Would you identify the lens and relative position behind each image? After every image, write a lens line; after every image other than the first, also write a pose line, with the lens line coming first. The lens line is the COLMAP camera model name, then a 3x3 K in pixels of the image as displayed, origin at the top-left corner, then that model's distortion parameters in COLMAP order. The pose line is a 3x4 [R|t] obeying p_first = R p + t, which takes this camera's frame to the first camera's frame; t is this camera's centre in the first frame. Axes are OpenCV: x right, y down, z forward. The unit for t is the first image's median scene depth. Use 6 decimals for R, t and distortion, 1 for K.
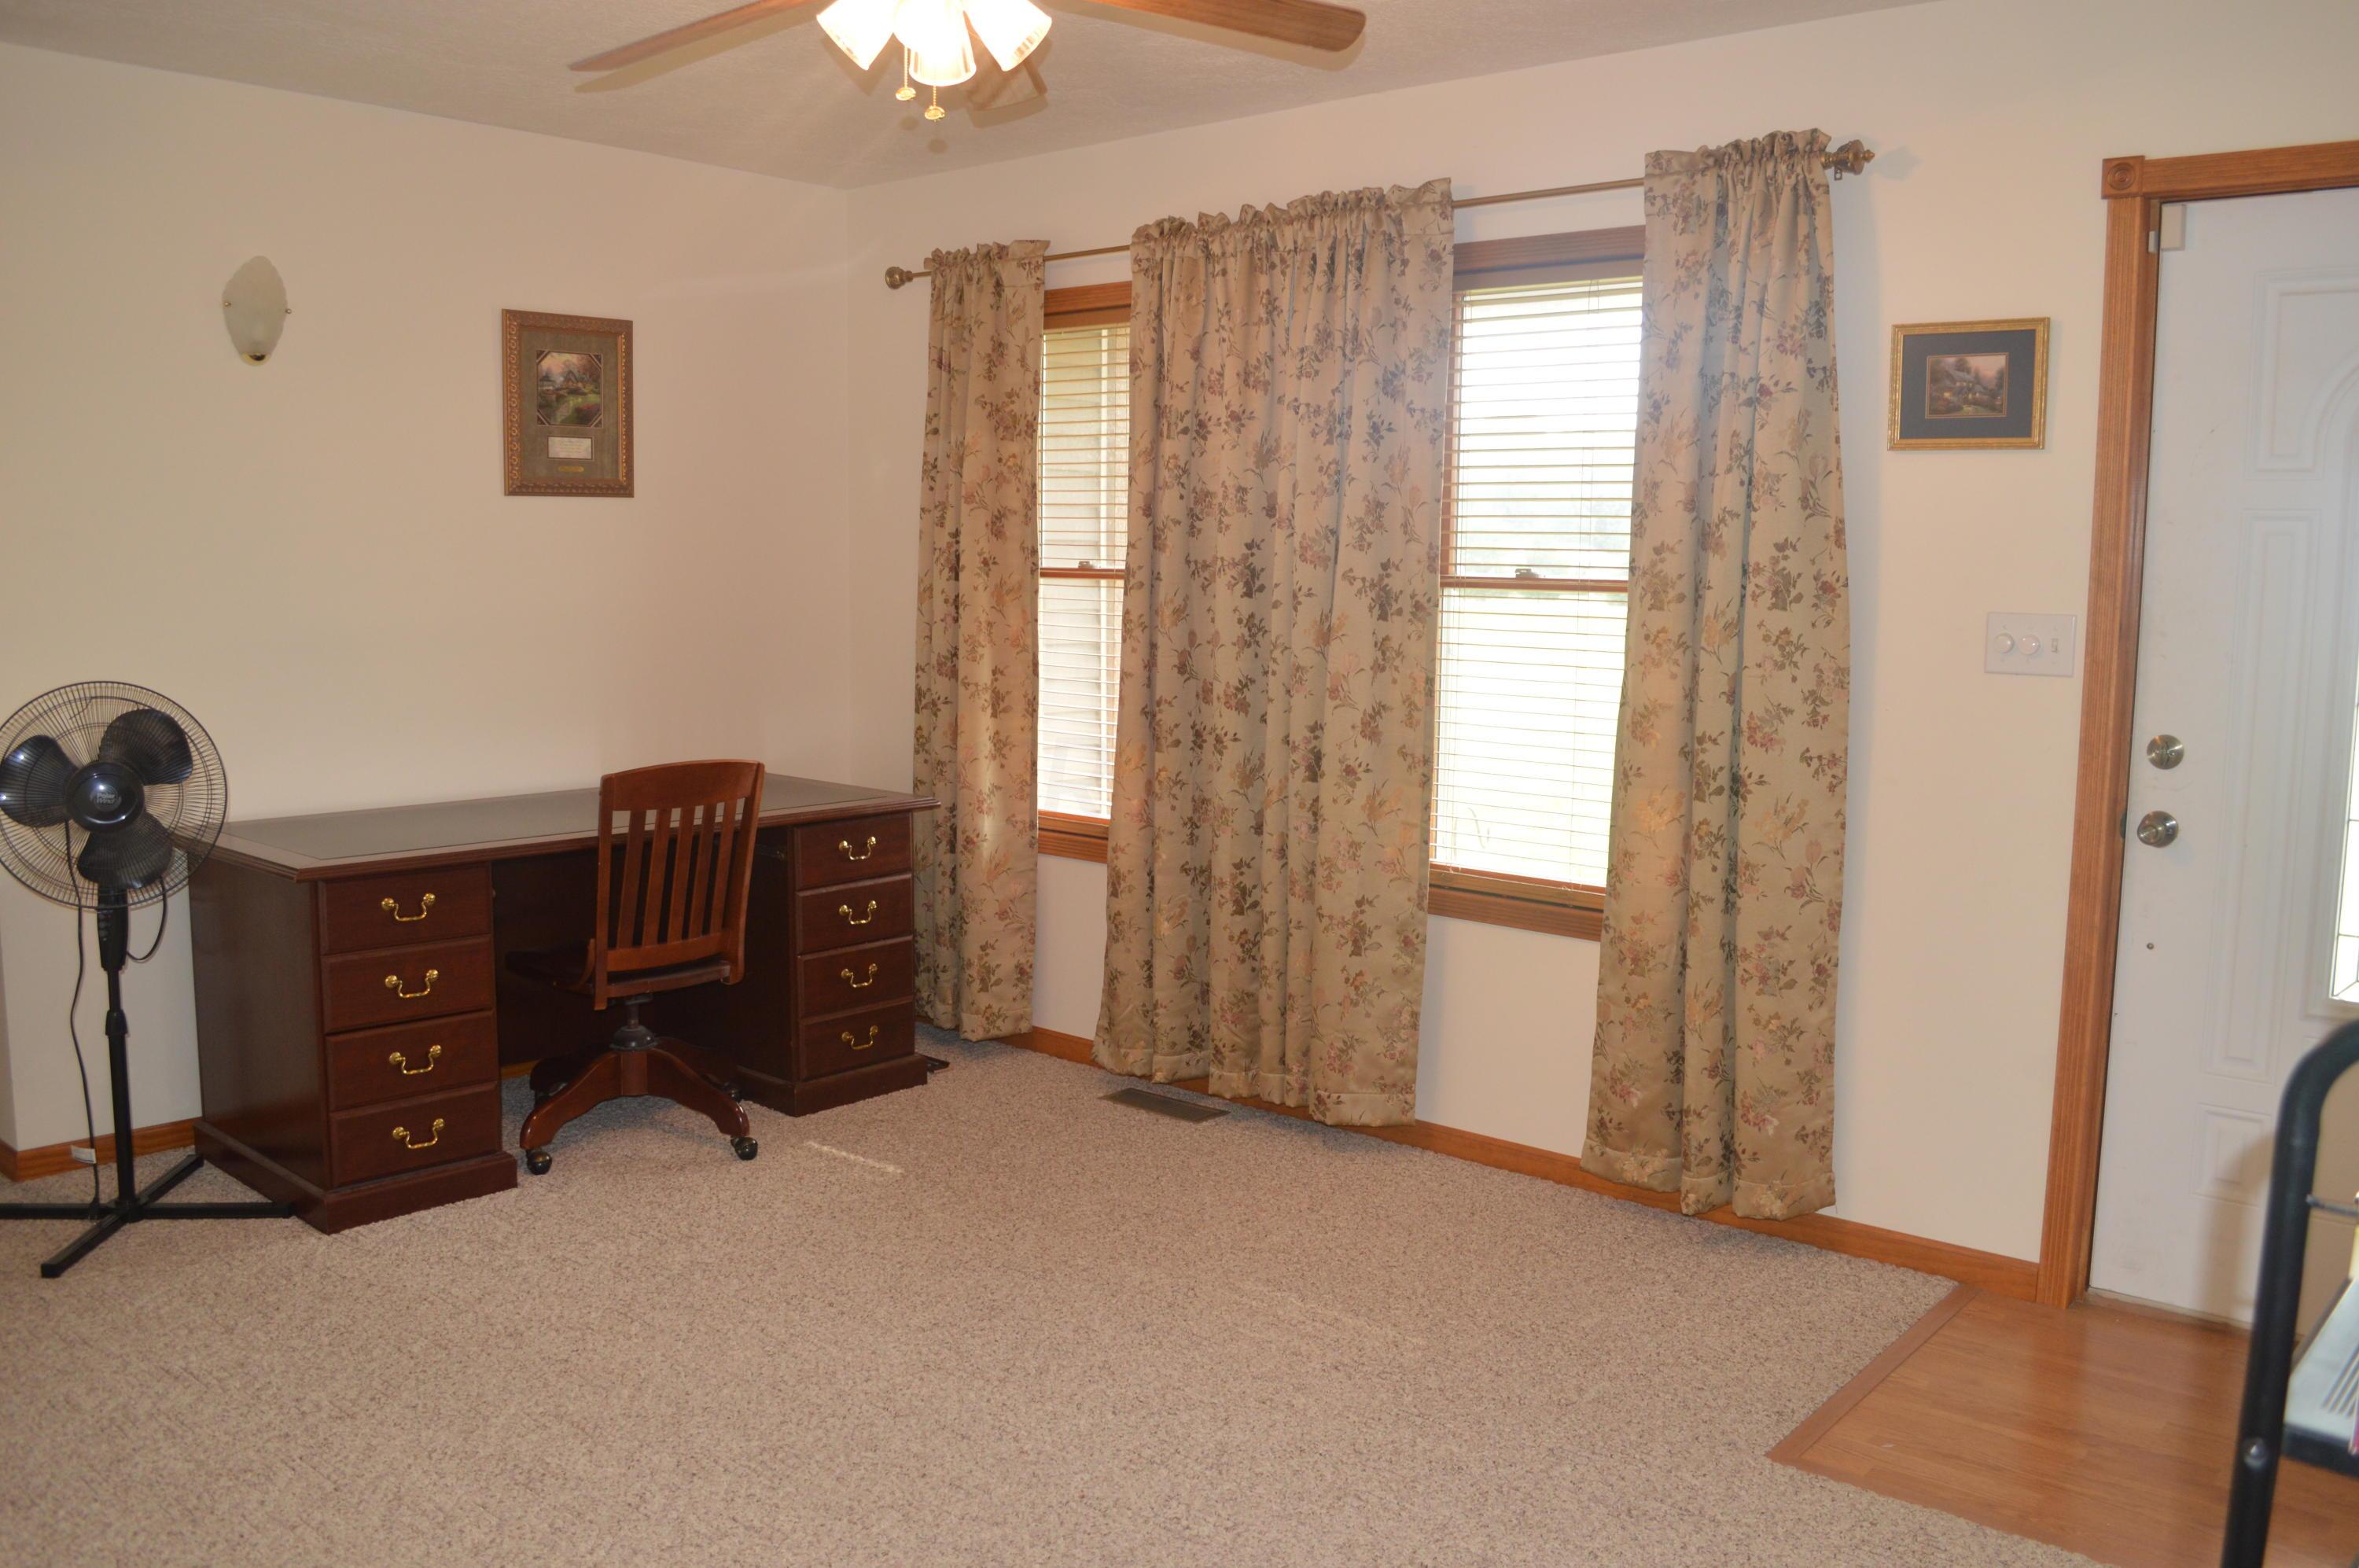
lens RADIAL K [[1910.1, 0, 1179.5], [0, 1910.1, 784.0], [0, 0, 1]] dist [-0.059340, 0.006170]
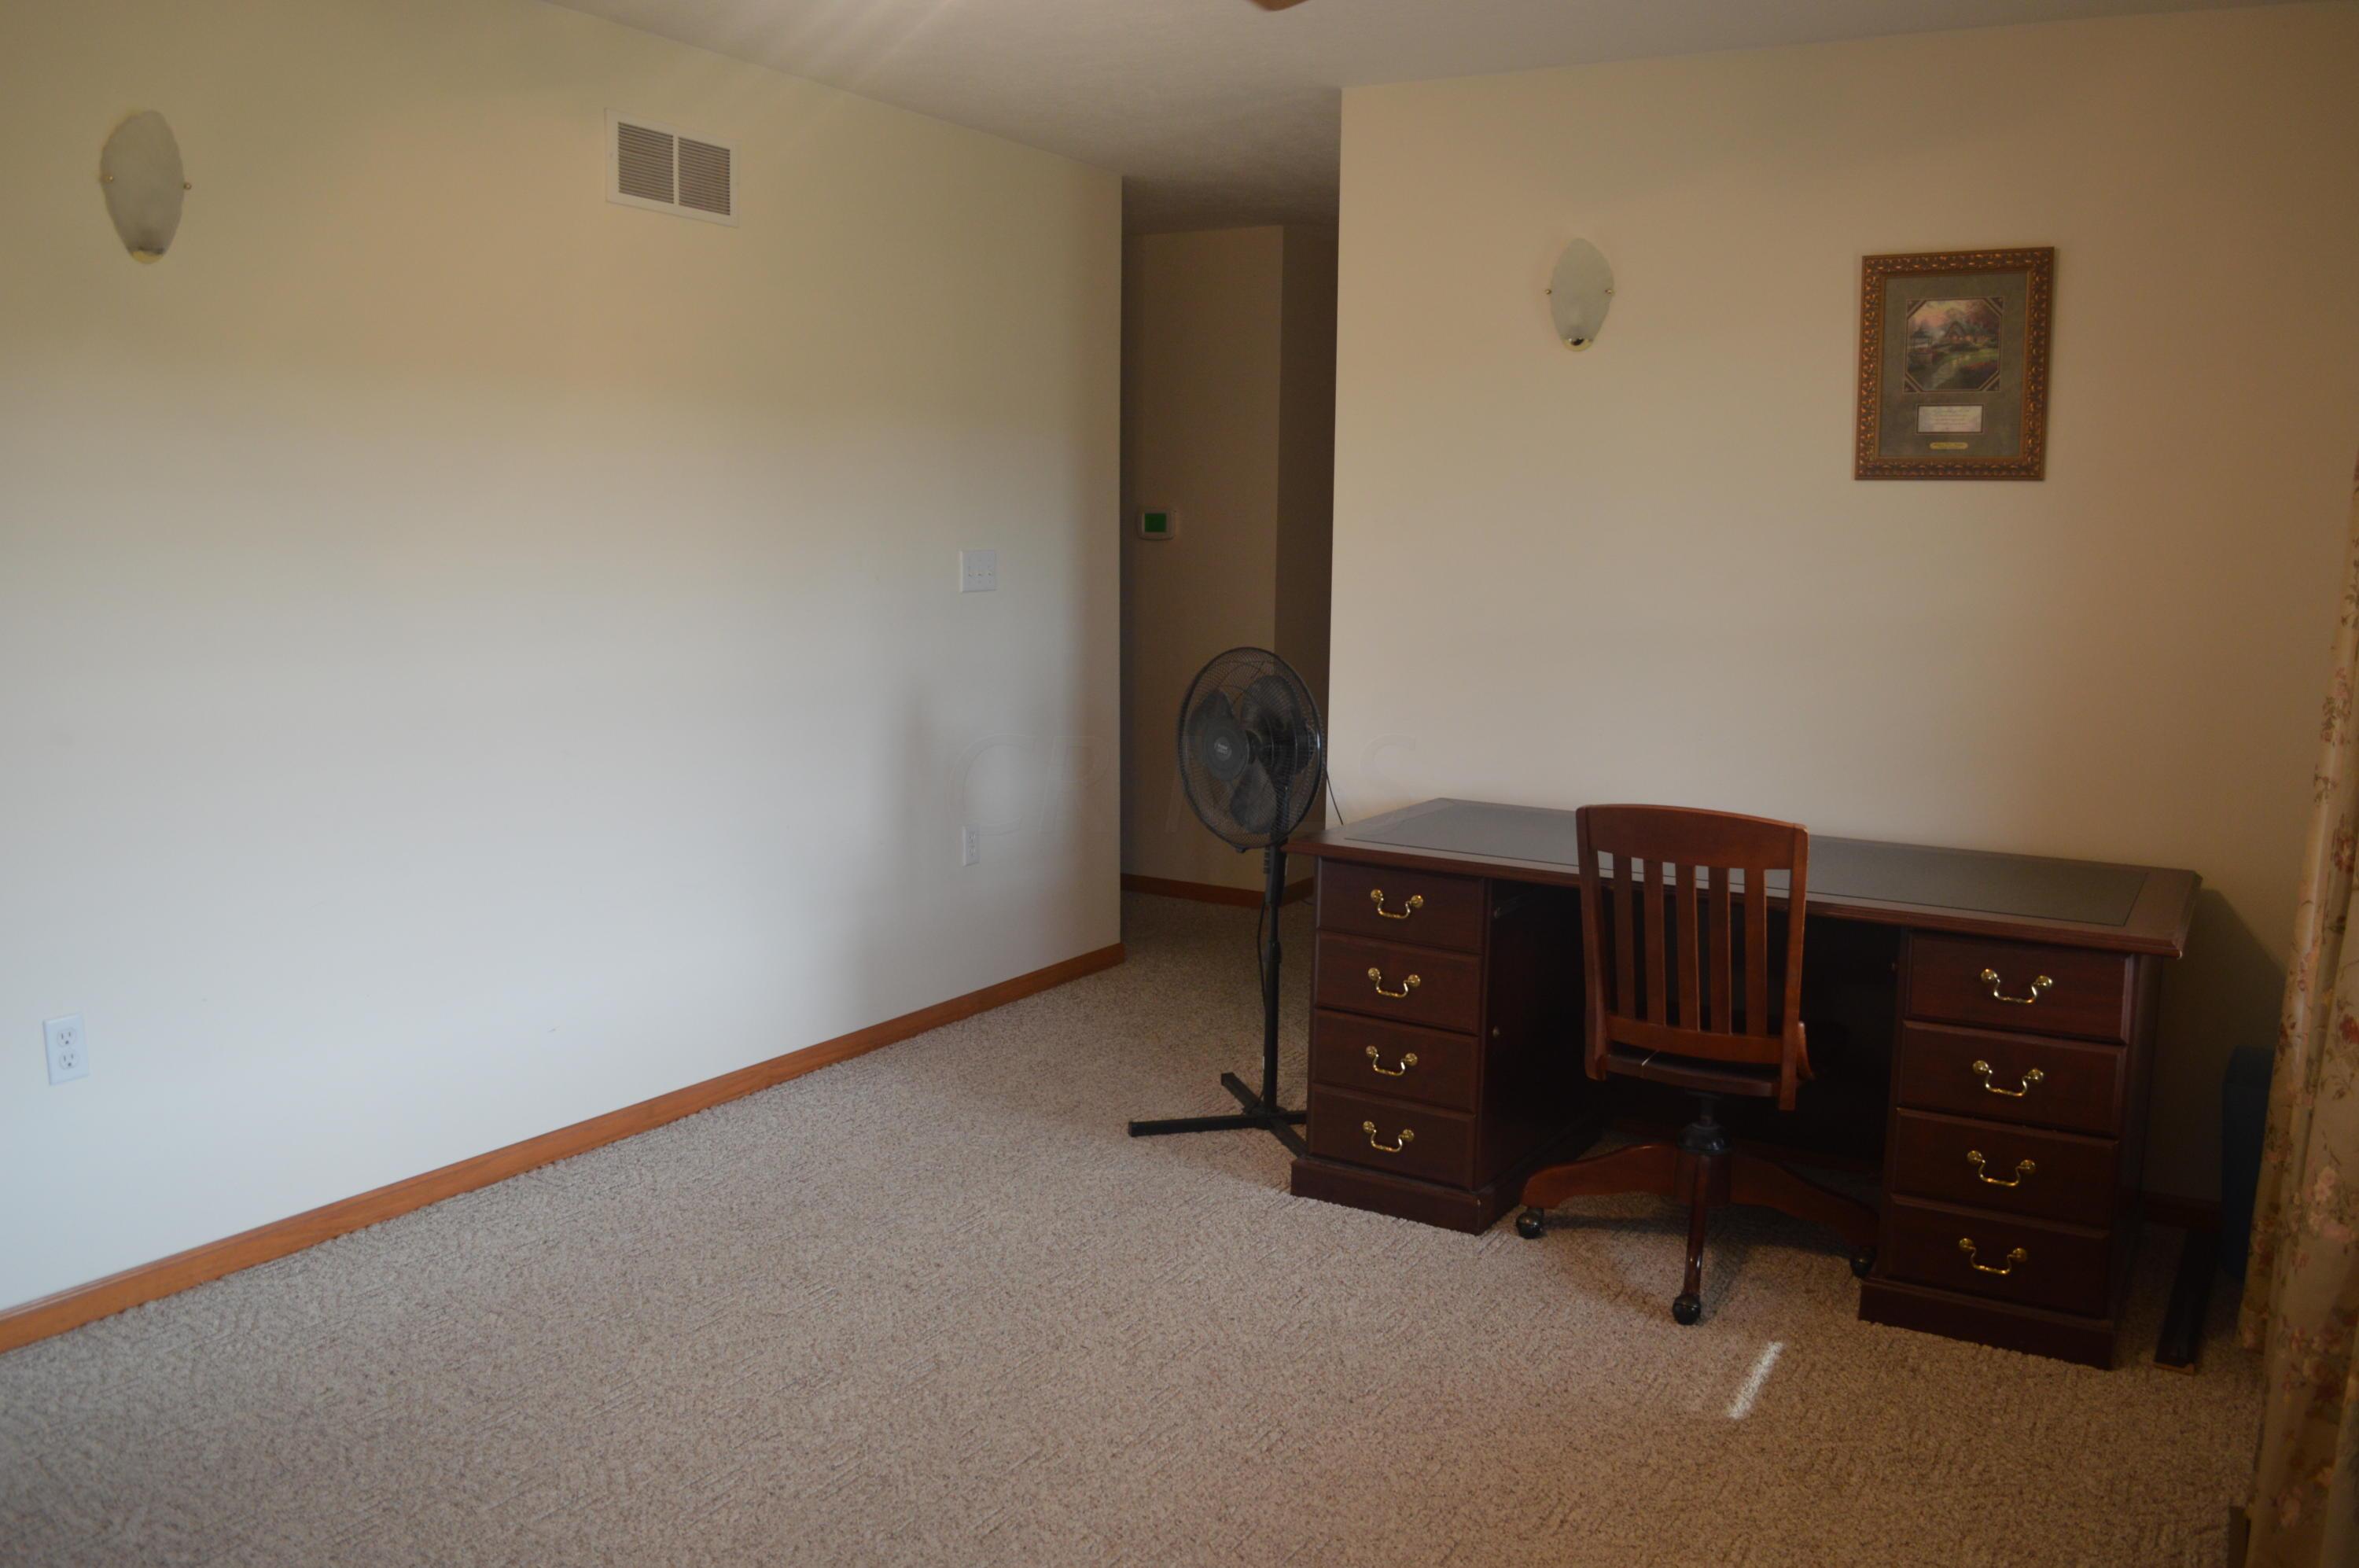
lens RADIAL K [[1910.1, 0, 1179.5], [0, 1910.1, 784.0], [0, 0, 1]] dist [-0.059340, 0.006170]
pose [[0.194514, 0.127881, -0.972528, 0.438445], [-0.137247, 0.985260, 0.102104, -0.068034], [0.971250, 0.113616, 0.209199, 0.580954]]
